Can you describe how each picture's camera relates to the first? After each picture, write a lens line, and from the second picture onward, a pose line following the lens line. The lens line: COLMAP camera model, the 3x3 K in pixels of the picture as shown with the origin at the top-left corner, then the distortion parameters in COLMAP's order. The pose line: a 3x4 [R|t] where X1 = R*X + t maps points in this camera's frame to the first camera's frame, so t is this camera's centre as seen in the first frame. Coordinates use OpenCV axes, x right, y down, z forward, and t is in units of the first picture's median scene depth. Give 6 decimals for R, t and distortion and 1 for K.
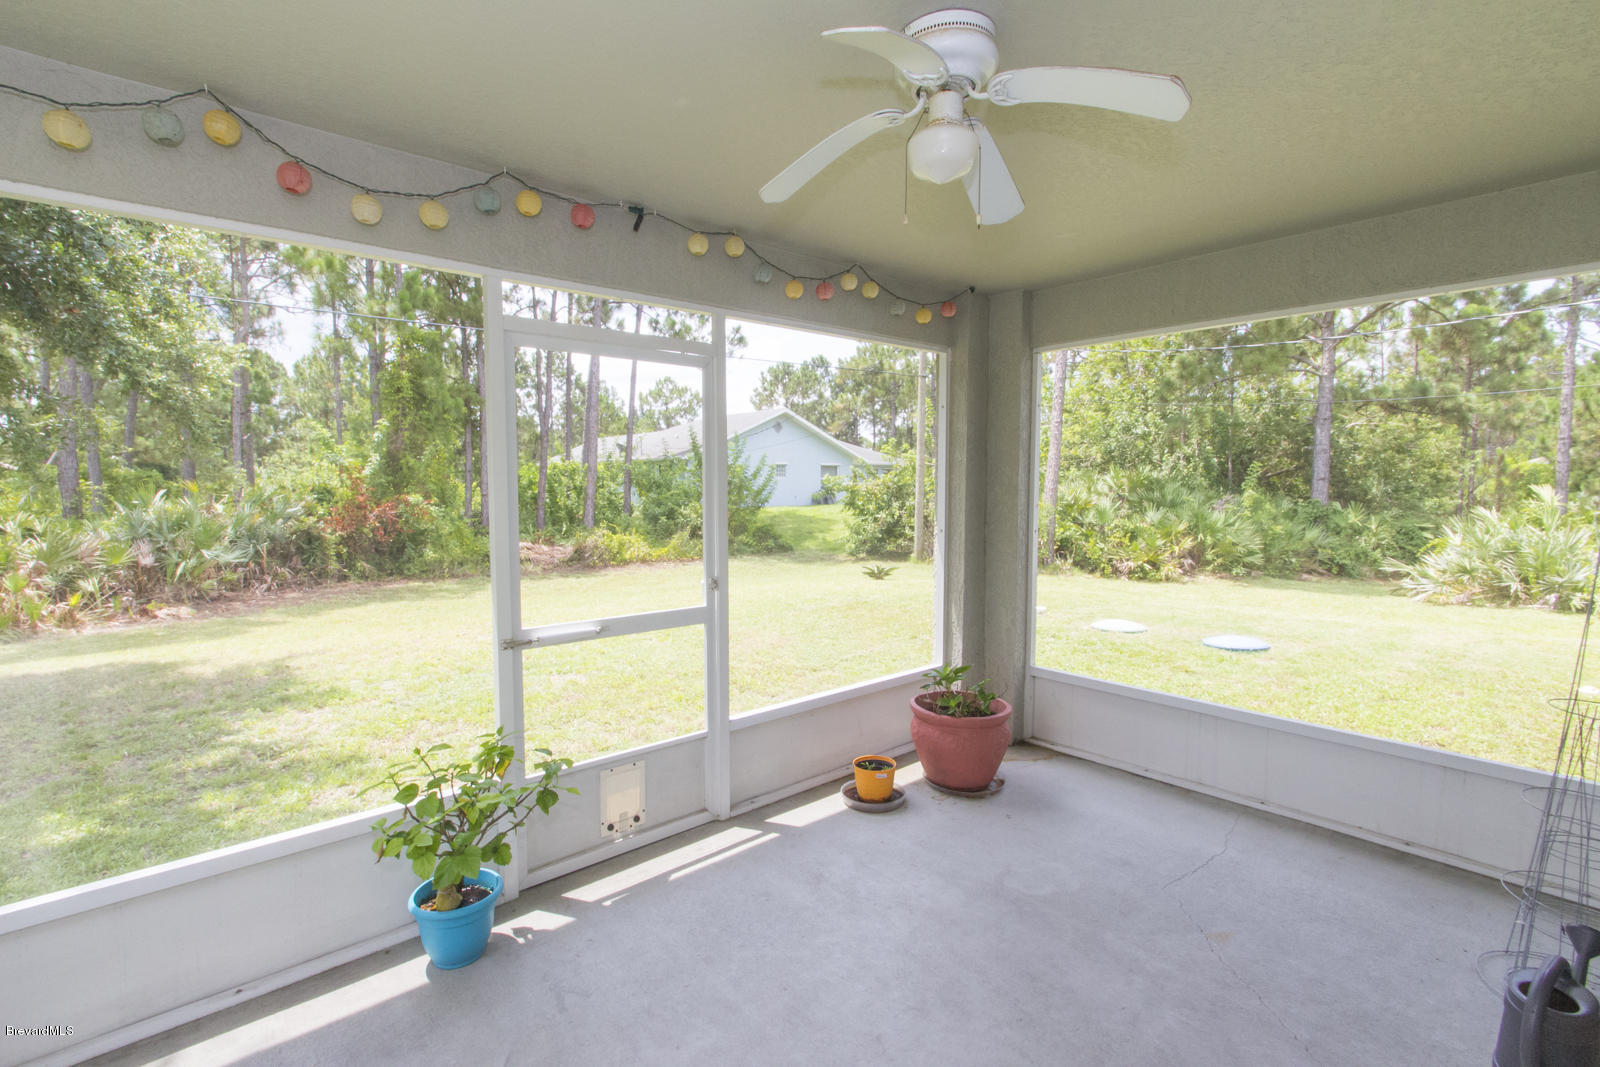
lens RADIAL K [[787.3, 0, 782.3], [0, 787.3, 532.0], [0, 0, 1]] dist [-0.003822, -0.002216]
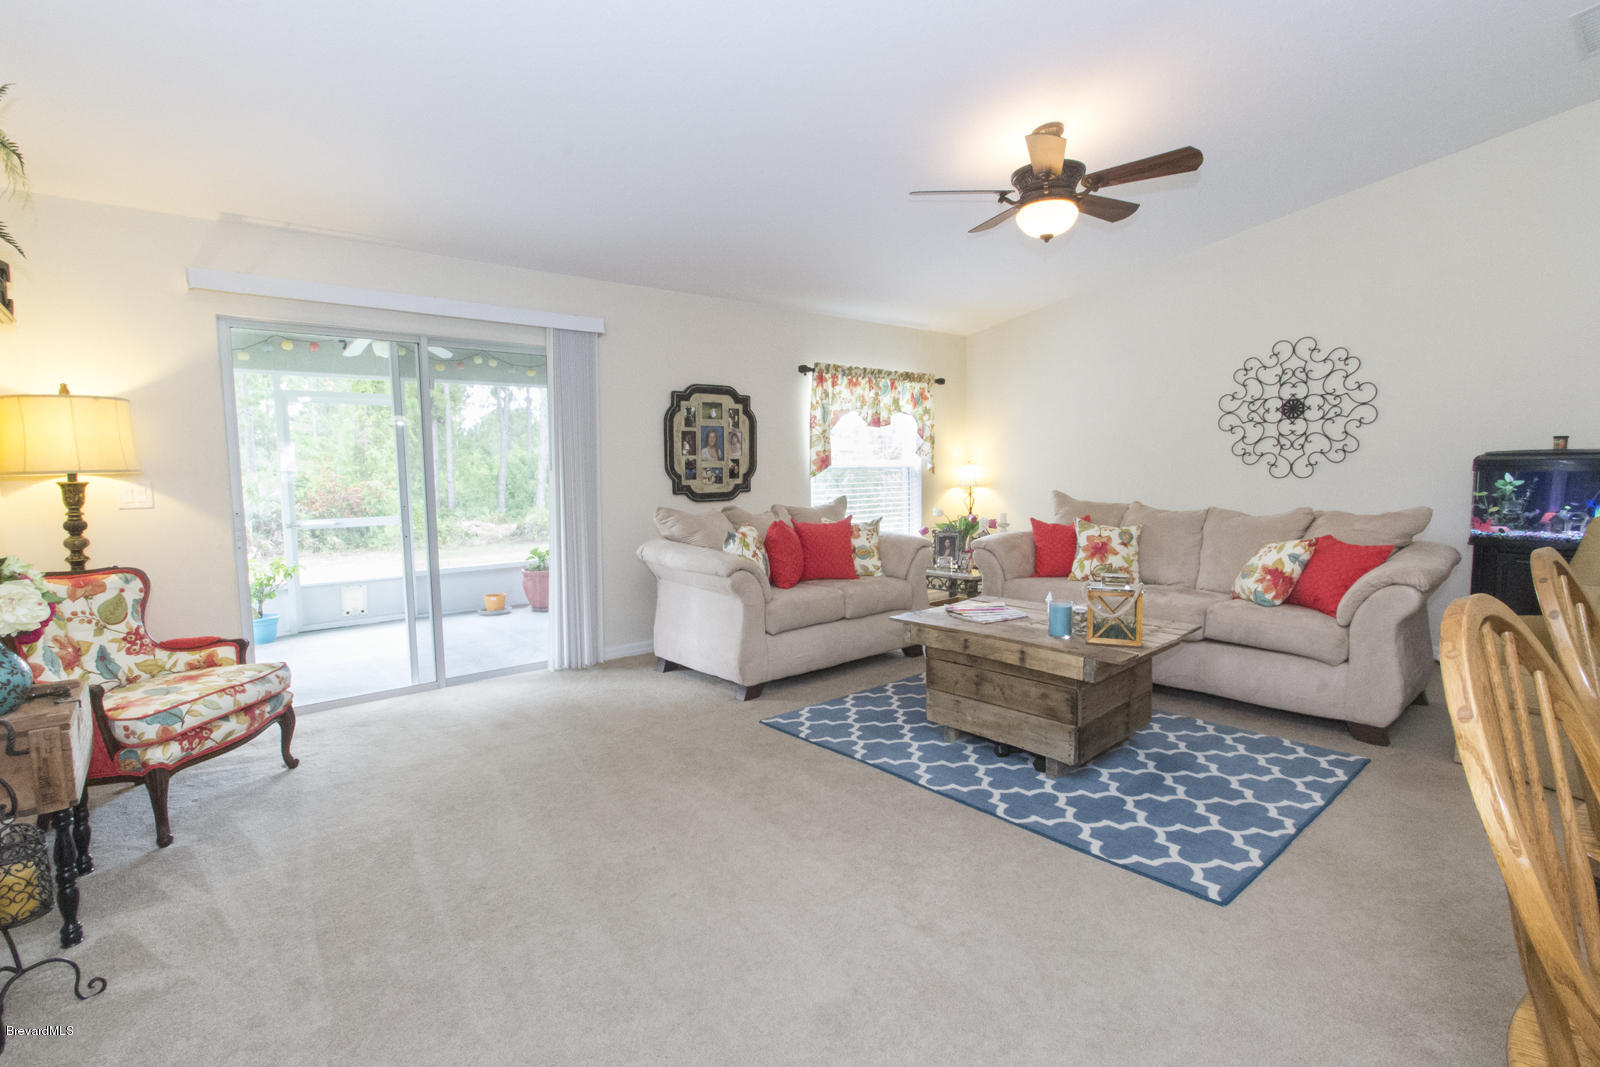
lens RADIAL K [[787.3, 0, 782.3], [0, 787.3, 532.0], [0, 0, 1]] dist [-0.003822, -0.002216]
pose [[0.999846, -0.010597, -0.014002, 0.179478], [0.010793, 0.999844, 0.013960, 0.021753], [0.013852, -0.014109, 0.999805, -0.207475]]
